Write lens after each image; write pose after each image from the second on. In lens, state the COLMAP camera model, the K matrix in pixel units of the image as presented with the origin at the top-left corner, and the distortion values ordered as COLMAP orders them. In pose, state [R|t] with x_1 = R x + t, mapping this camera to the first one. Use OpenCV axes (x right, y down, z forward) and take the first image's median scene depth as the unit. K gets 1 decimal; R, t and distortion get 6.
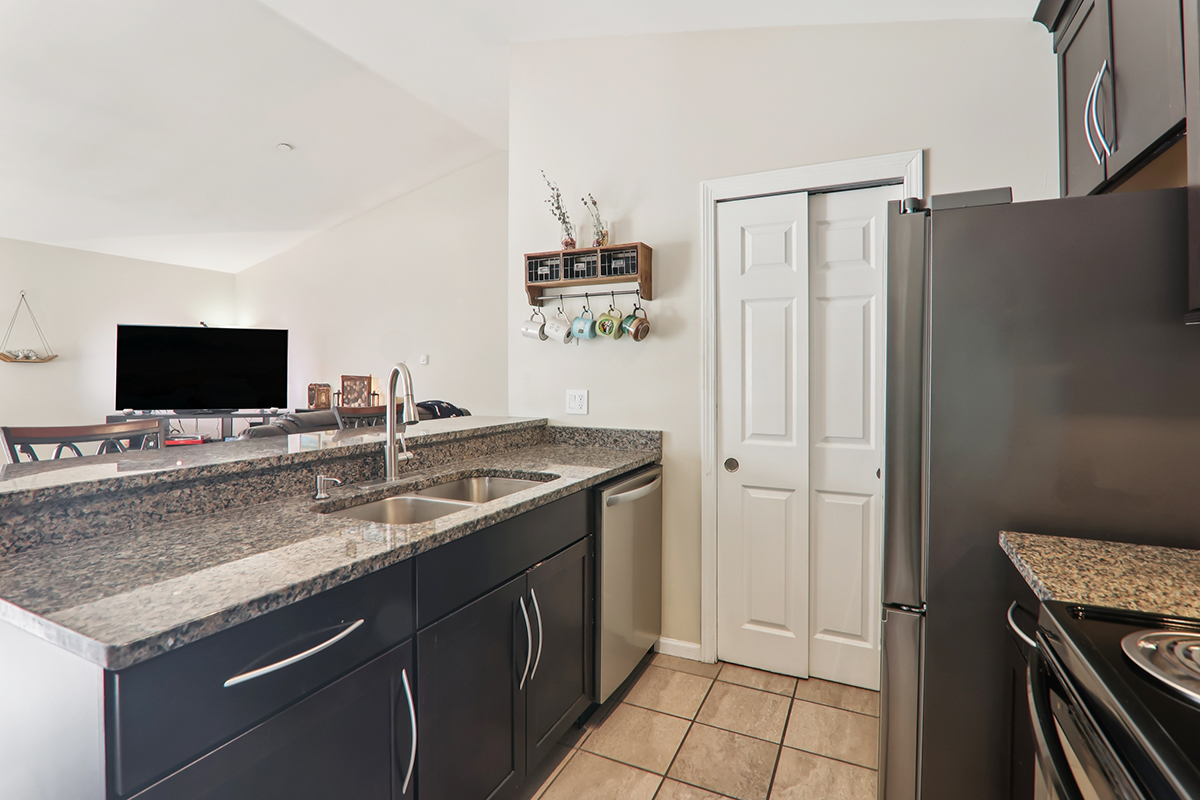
lens RADIAL K [[553.1, 0, 600.7], [0, 553.1, 374.5], [0, 0, 1]] dist [-0.016005, 0.000827]
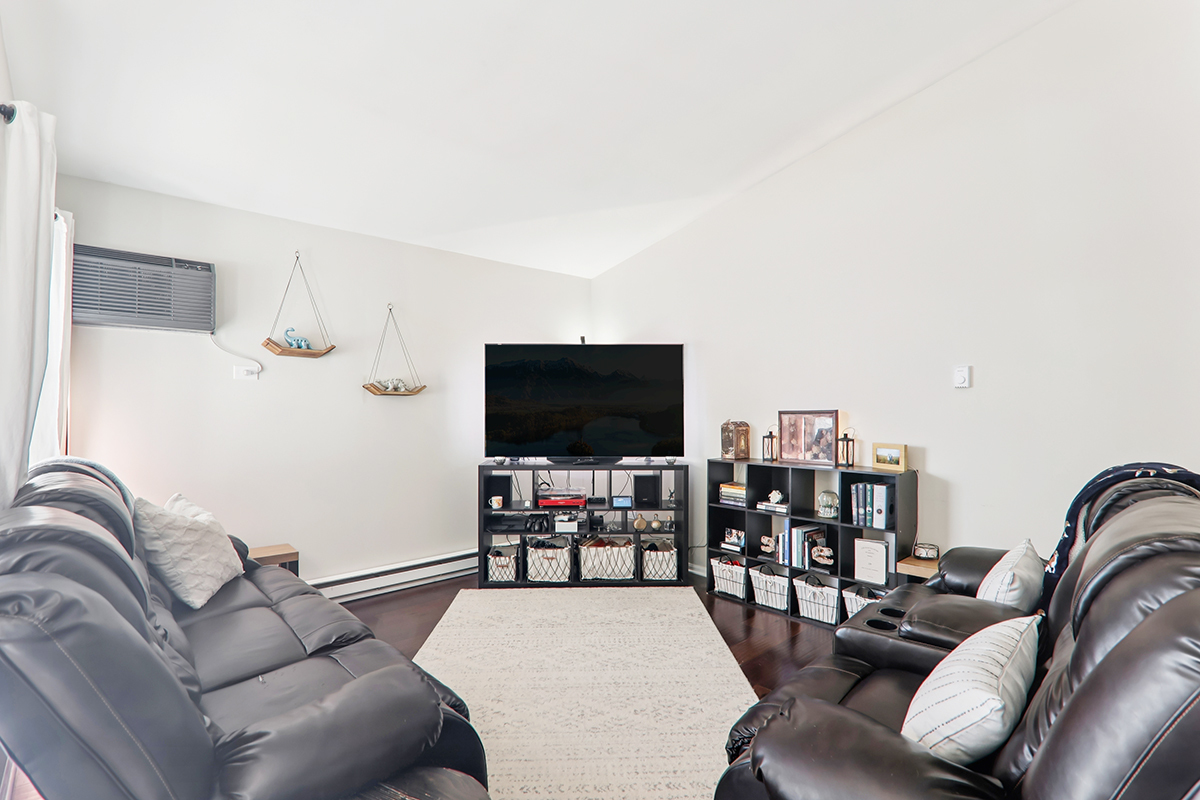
lens RADIAL K [[553.1, 0, 601.2], [0, 553.1, 412.5], [0, 0, 1]] dist [-0.016005, 0.000827]
pose [[0.929164, -0.006433, -0.369611, -0.491899], [0.009019, 0.999945, 0.005269, 0.000470], [0.369557, -0.008229, 0.929172, 0.377191]]
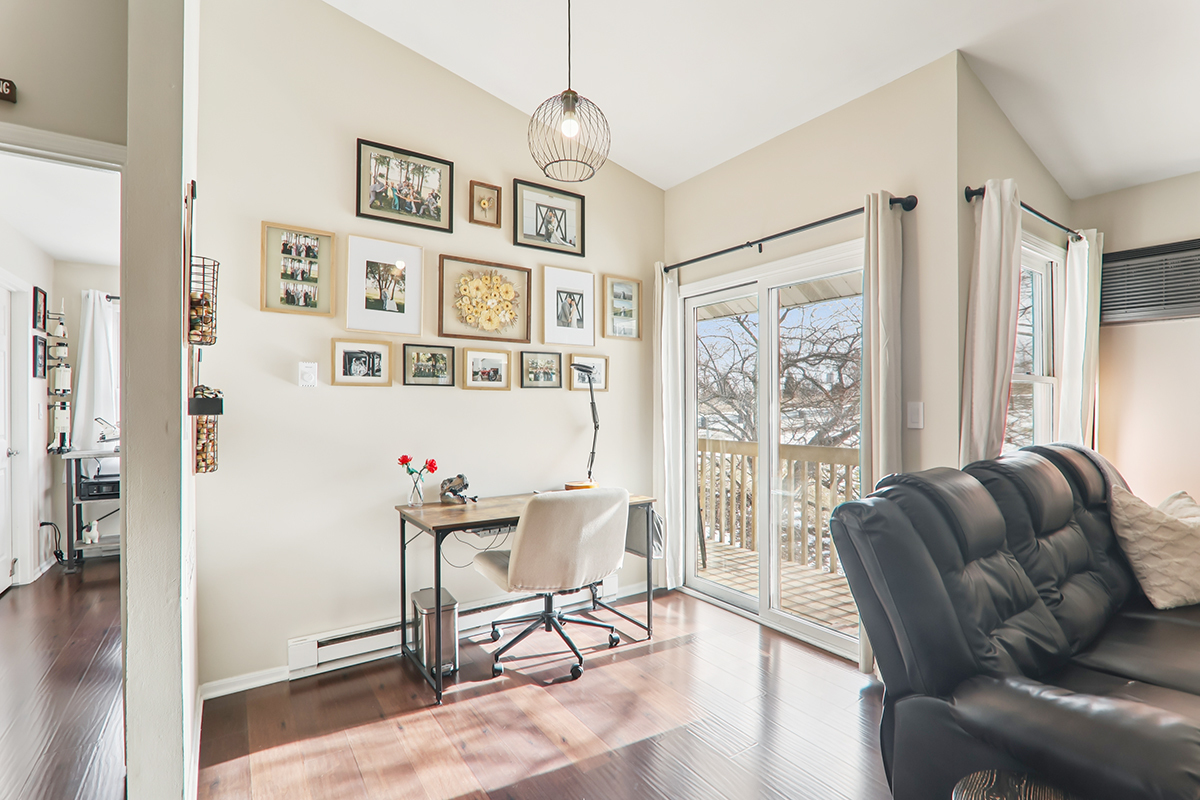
lens RADIAL K [[553.1, 0, 604.0], [0, 553.1, 403.1], [0, 0, 1]] dist [-0.016005, 0.000827]
pose [[-0.482516, -0.005279, -0.875872, -0.375924], [-0.003065, 0.999986, -0.004338, 0.001202], [0.875882, 0.000591, -0.482525, 0.495898]]
